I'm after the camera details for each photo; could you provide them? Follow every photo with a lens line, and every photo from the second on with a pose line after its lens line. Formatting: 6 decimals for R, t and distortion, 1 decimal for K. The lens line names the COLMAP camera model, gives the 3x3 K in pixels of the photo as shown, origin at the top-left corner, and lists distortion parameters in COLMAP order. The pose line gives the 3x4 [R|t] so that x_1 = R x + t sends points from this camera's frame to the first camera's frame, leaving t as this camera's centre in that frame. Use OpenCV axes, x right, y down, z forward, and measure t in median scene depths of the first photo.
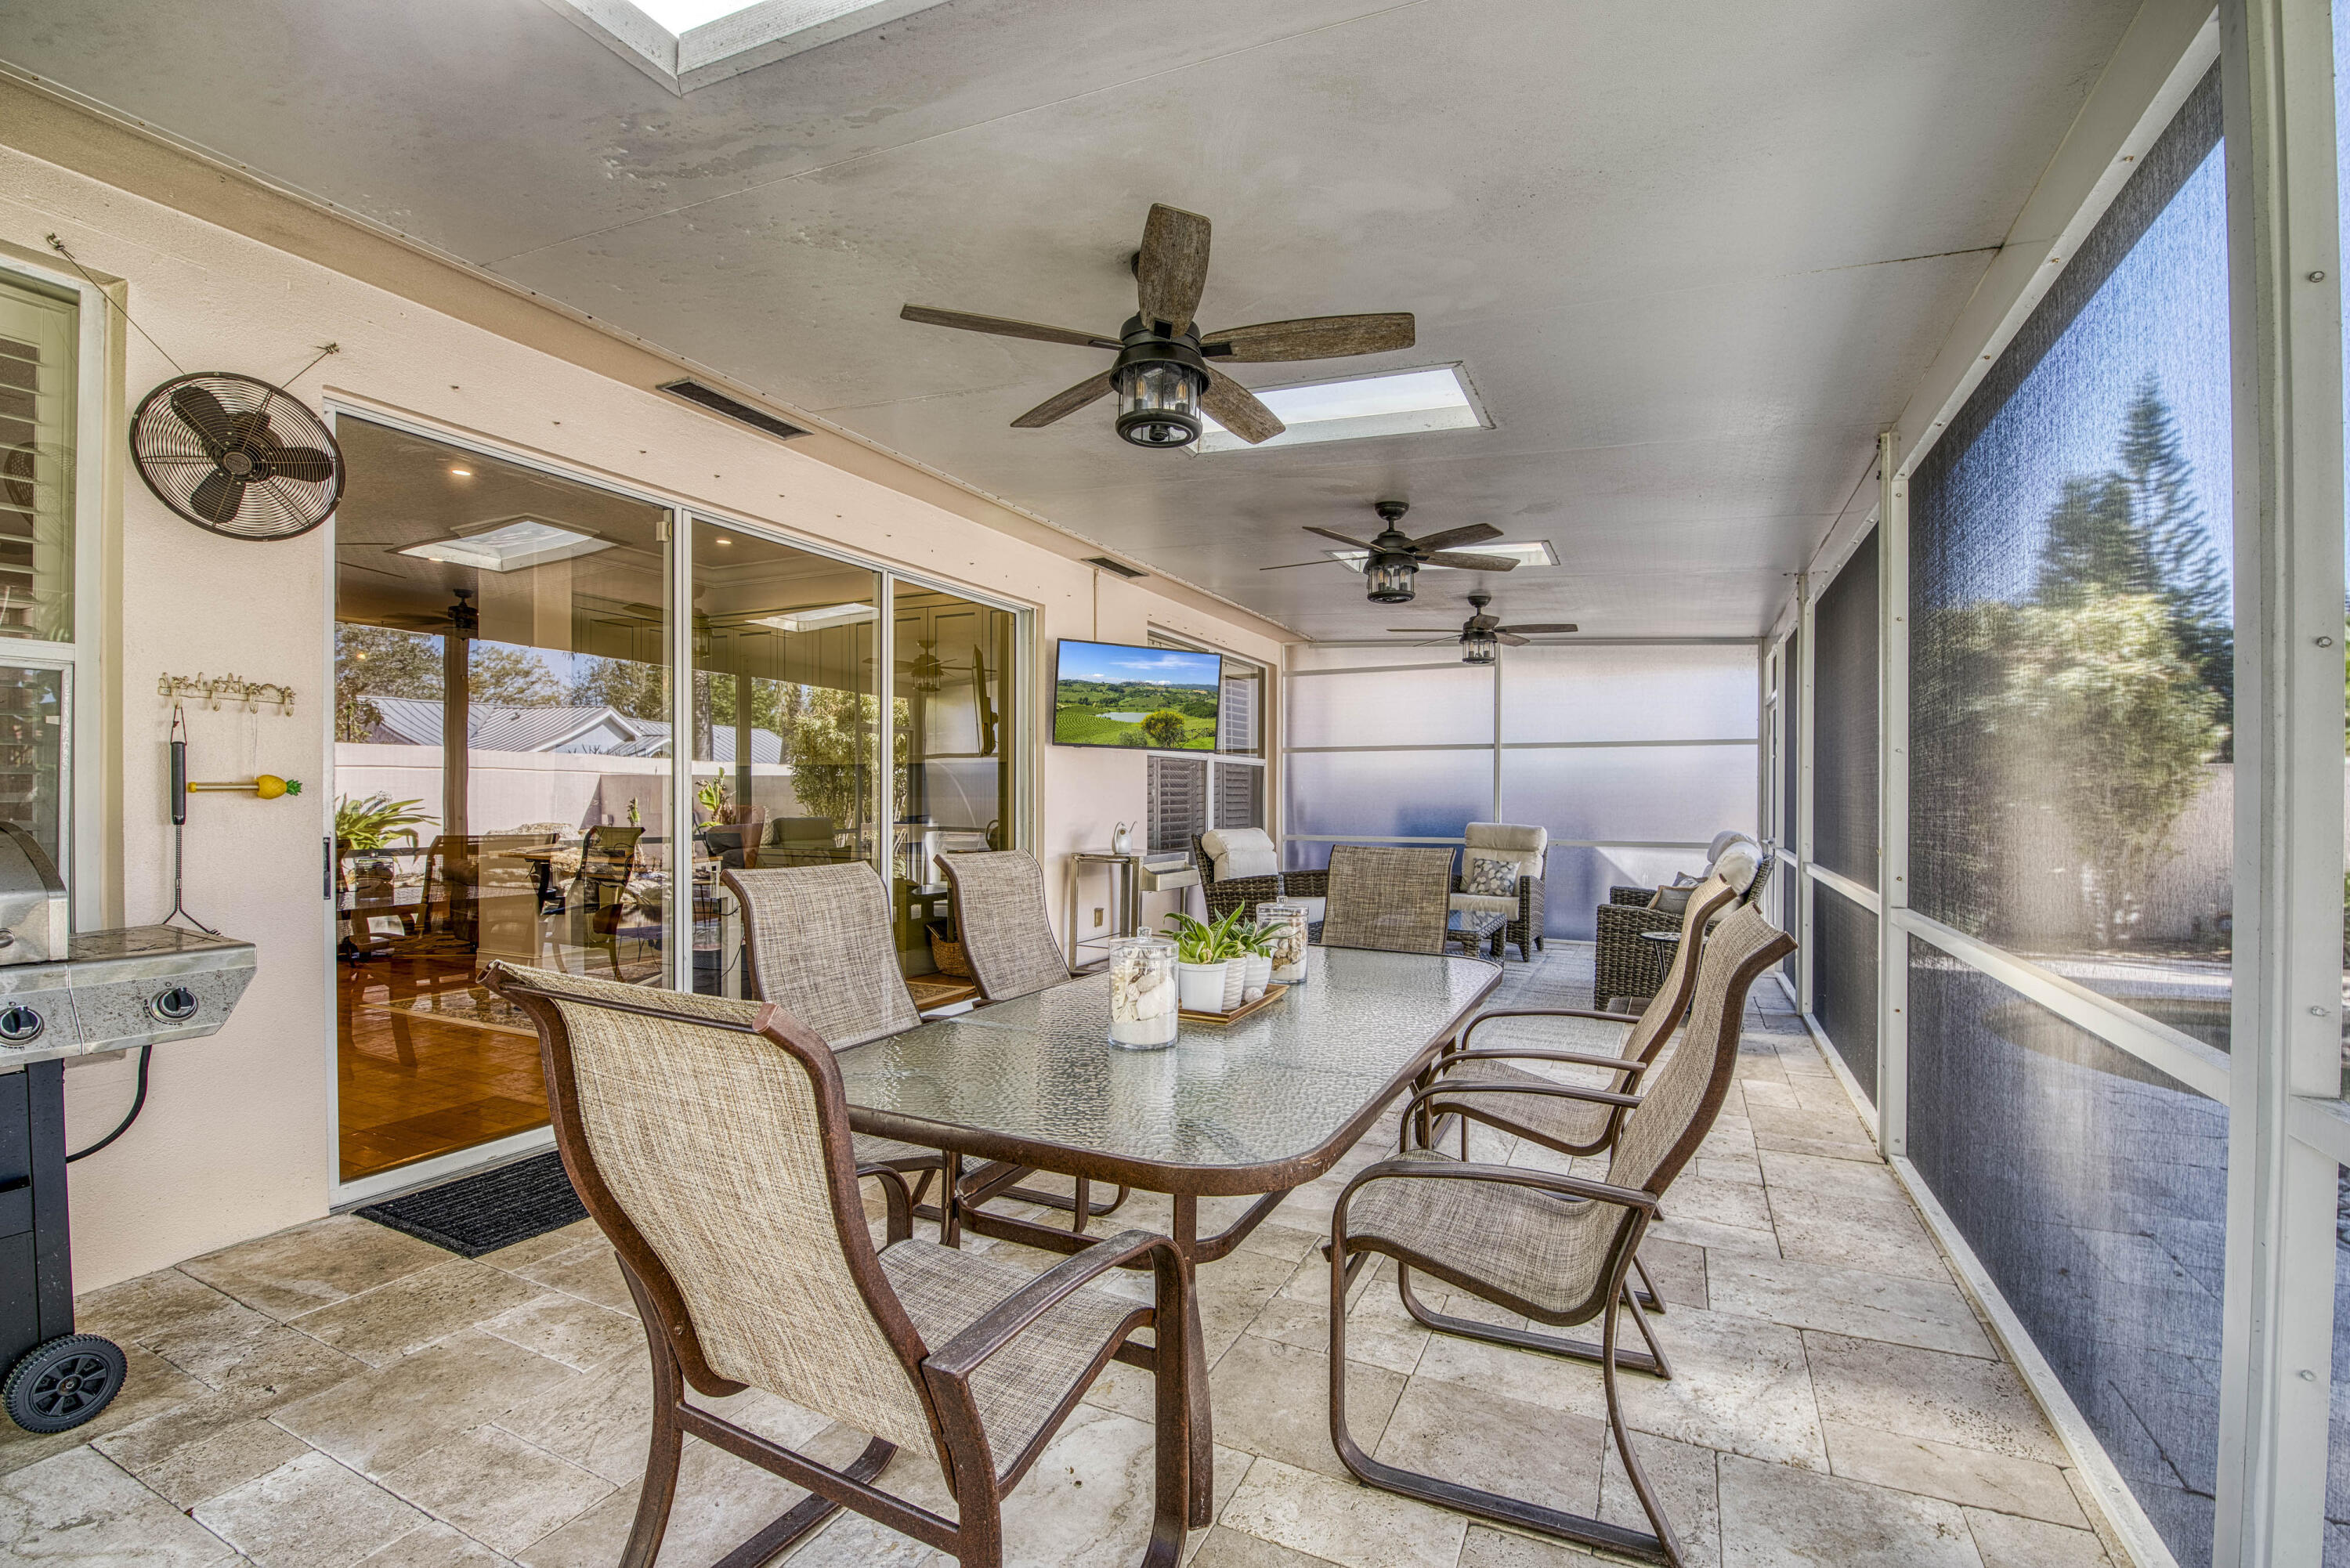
lens RADIAL K [[1016.4, 0, 1199.6], [0, 1016.4, 810.7], [0, 0, 1]] dist [0.000596, -0.010719]
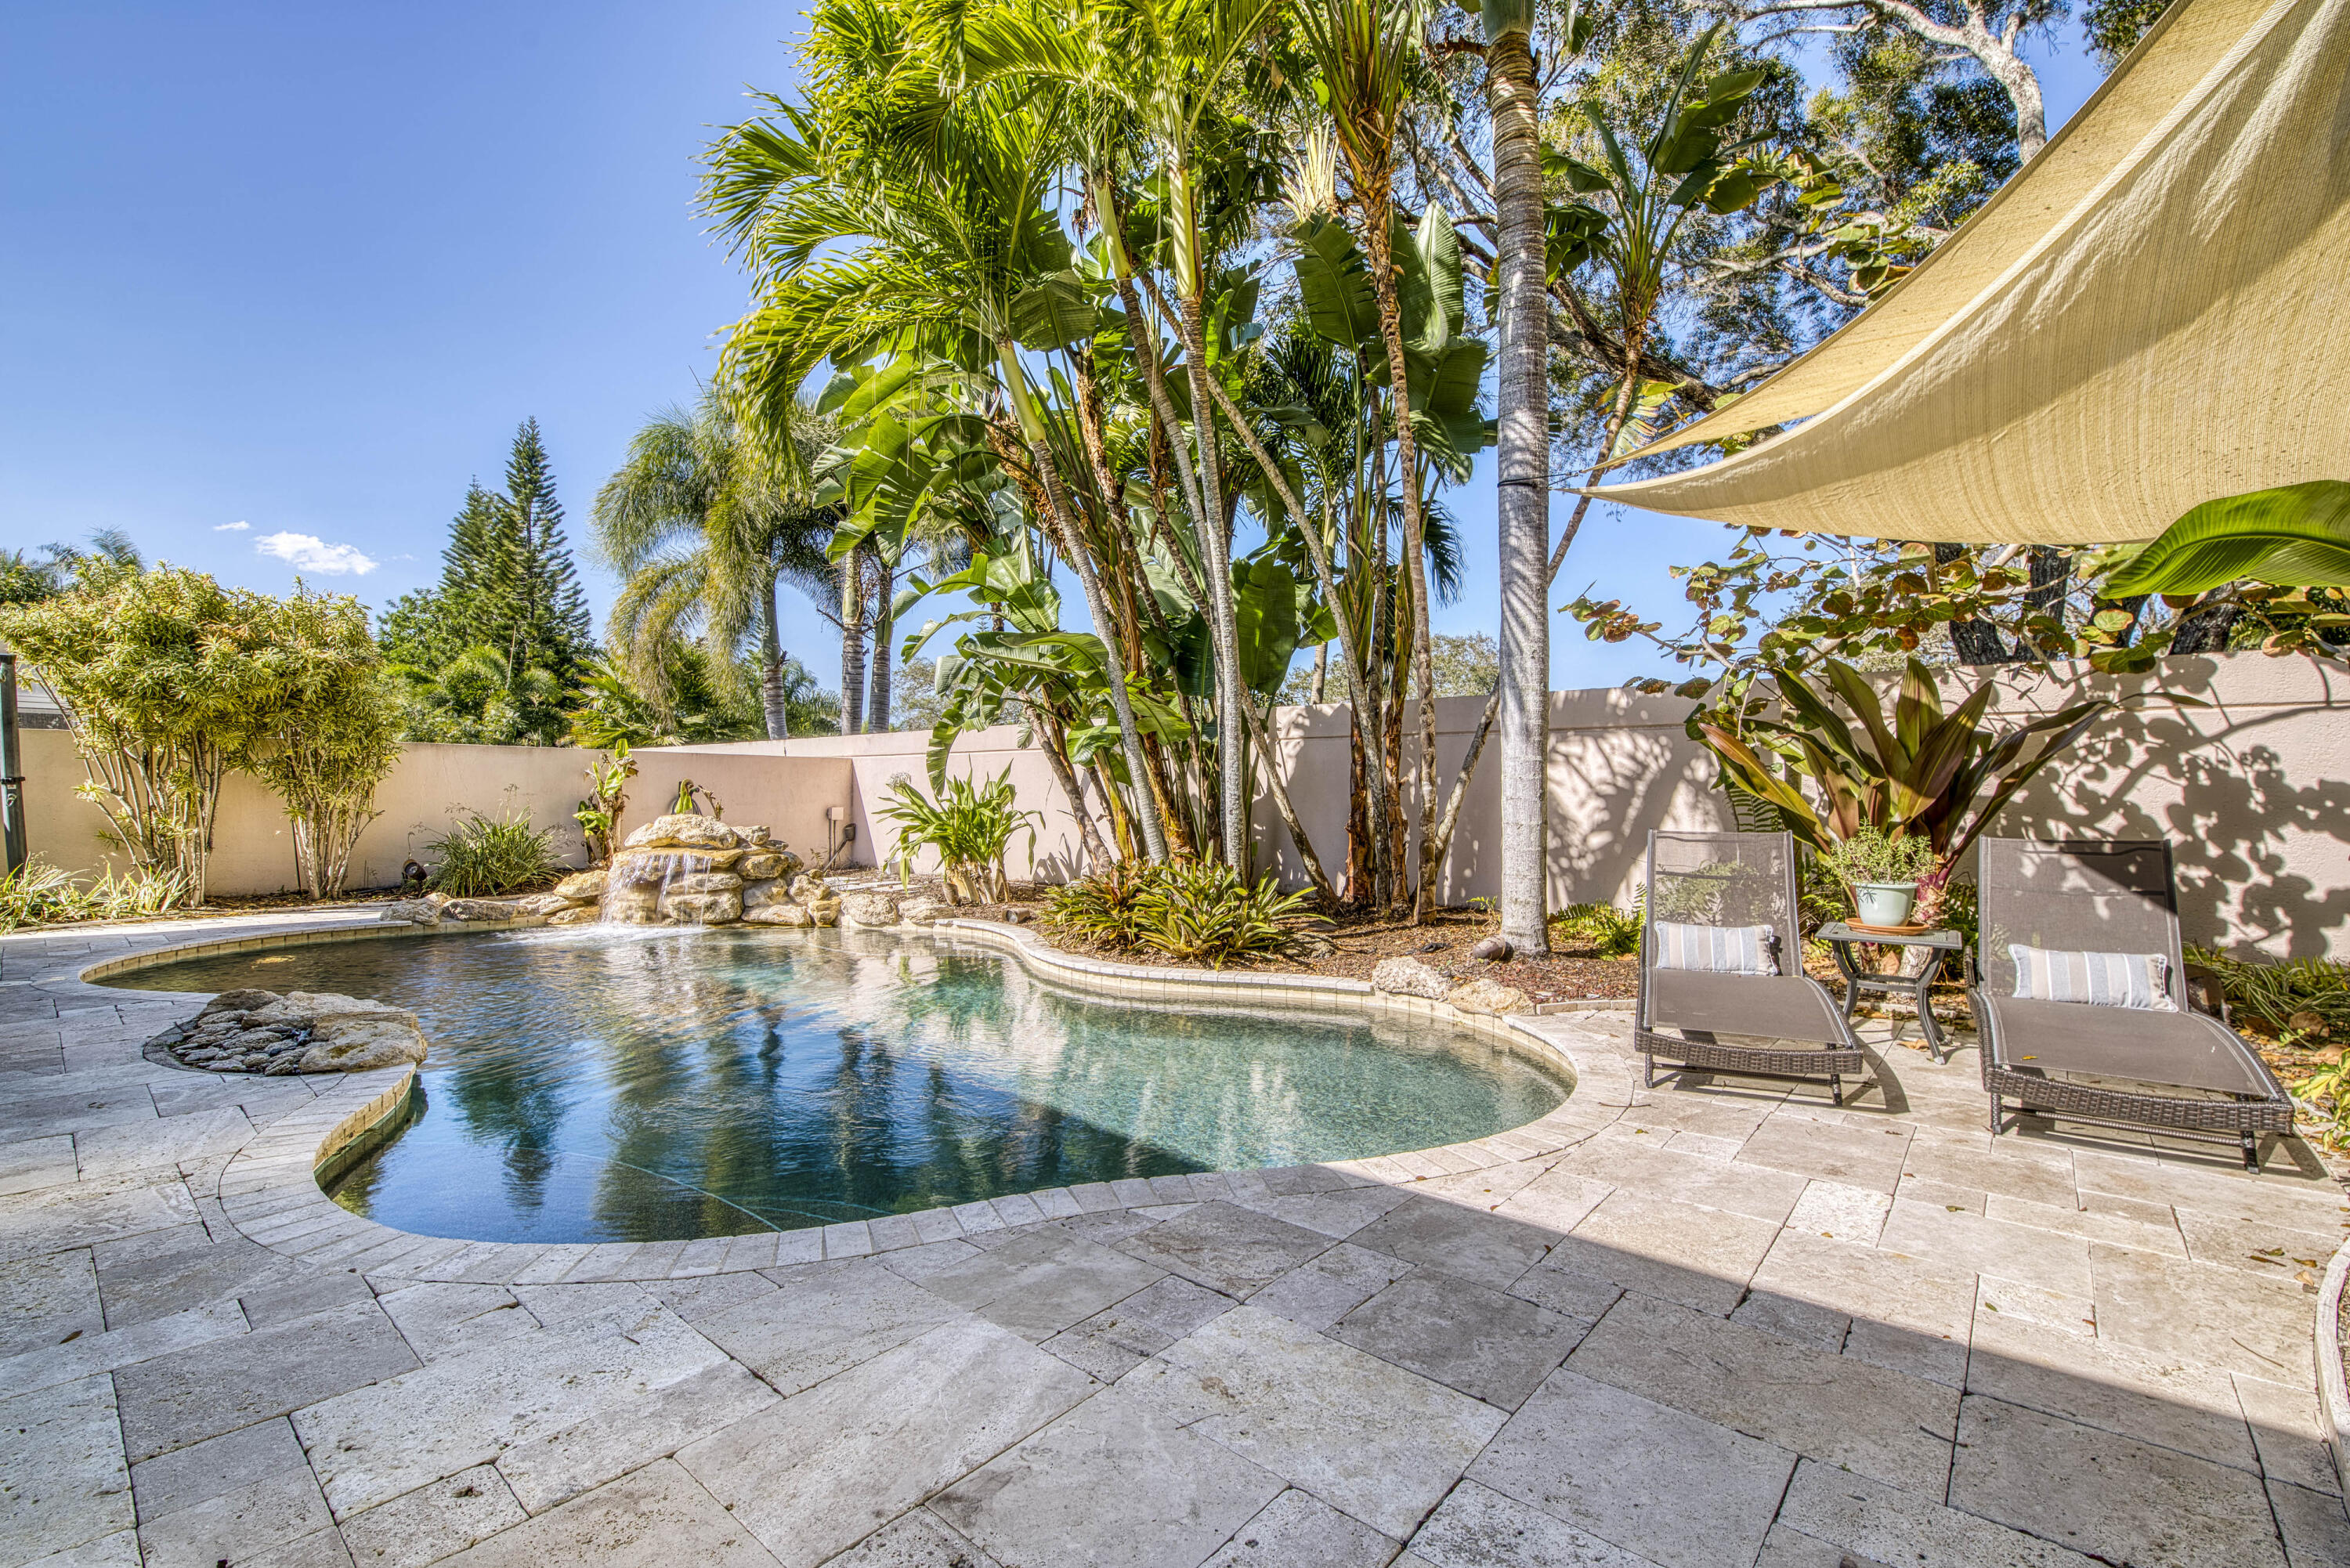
lens RADIAL K [[1016.4, 0, 1199.6], [0, 1016.4, 810.7], [0, 0, 1]] dist [0.000596, -0.010719]
pose [[0.264493, -0.011504, 0.964319, 0.076687], [0.002518, 0.999934, 0.011238, 0.027380], [-0.964384, -0.000544, 0.264504, -0.271870]]
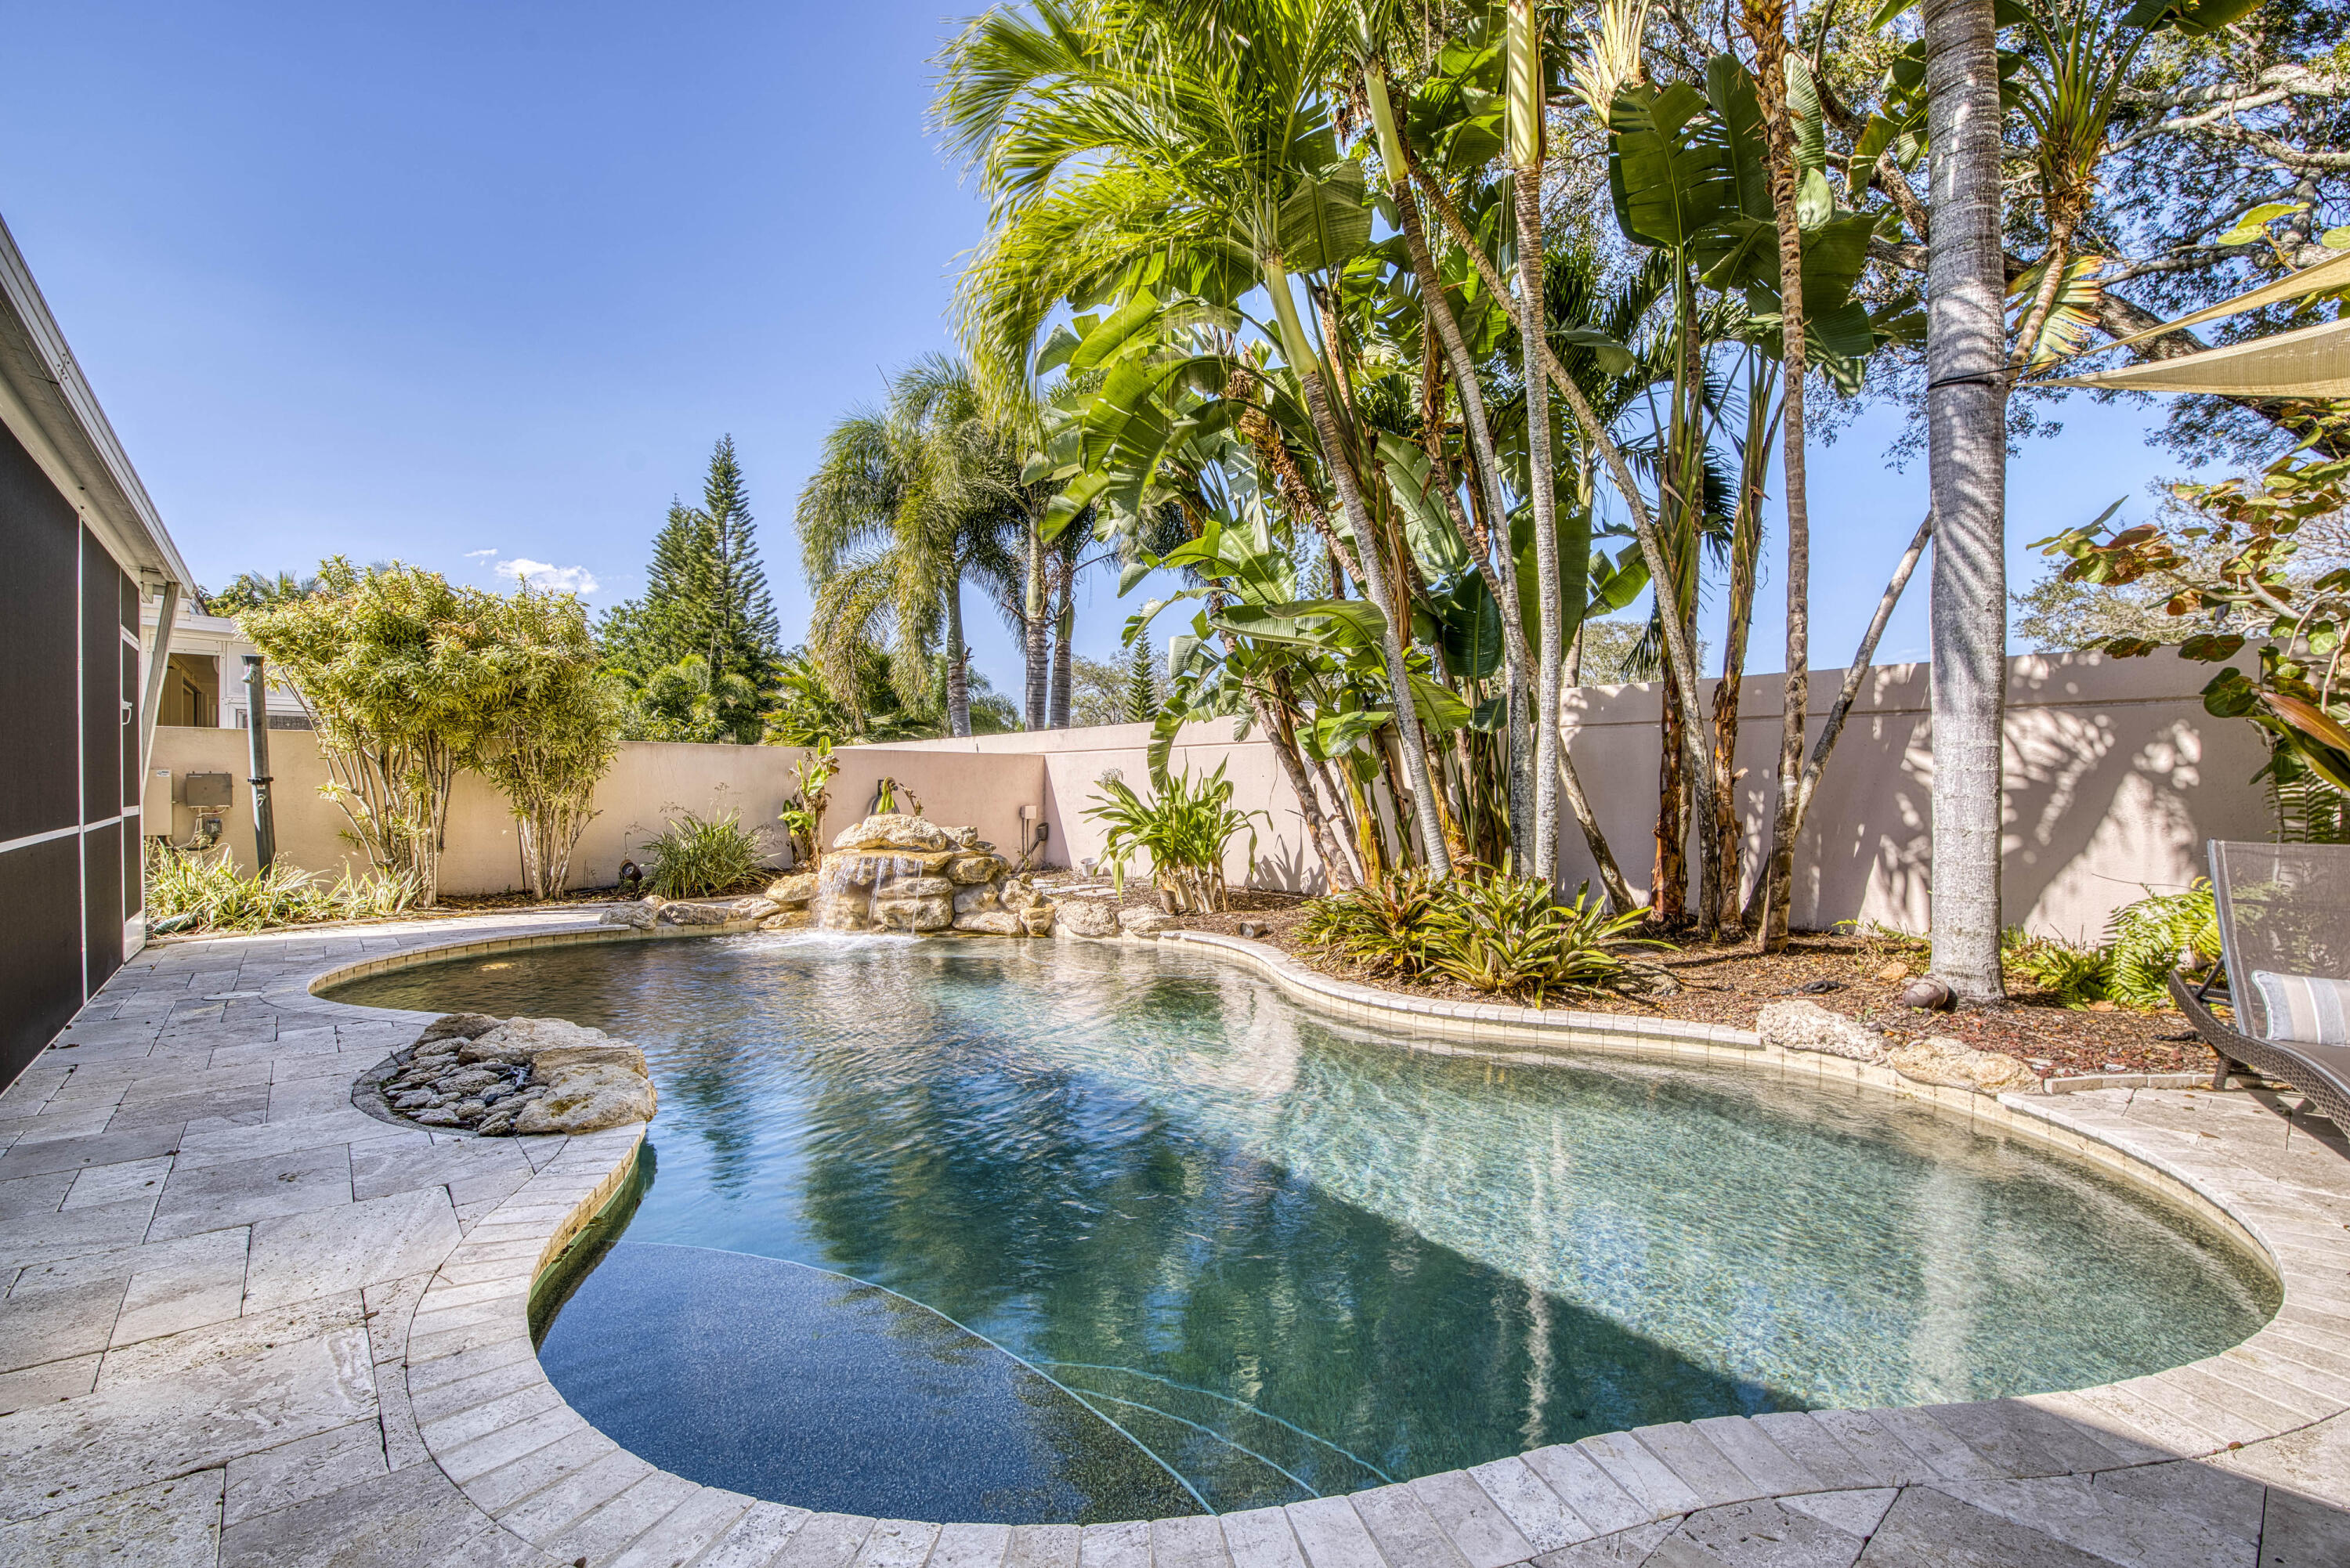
lens RADIAL K [[1019.0, 0, 1197.4], [0, 1019.0, 804.7], [0, 0, 1]] dist [0.008659, -0.016052]
pose [[0.403001, -0.009103, 0.915154, 0.171444], [0.004769, 0.999958, 0.007847, 0.025693], [-0.915187, 0.001202, 0.403028, -0.132530]]
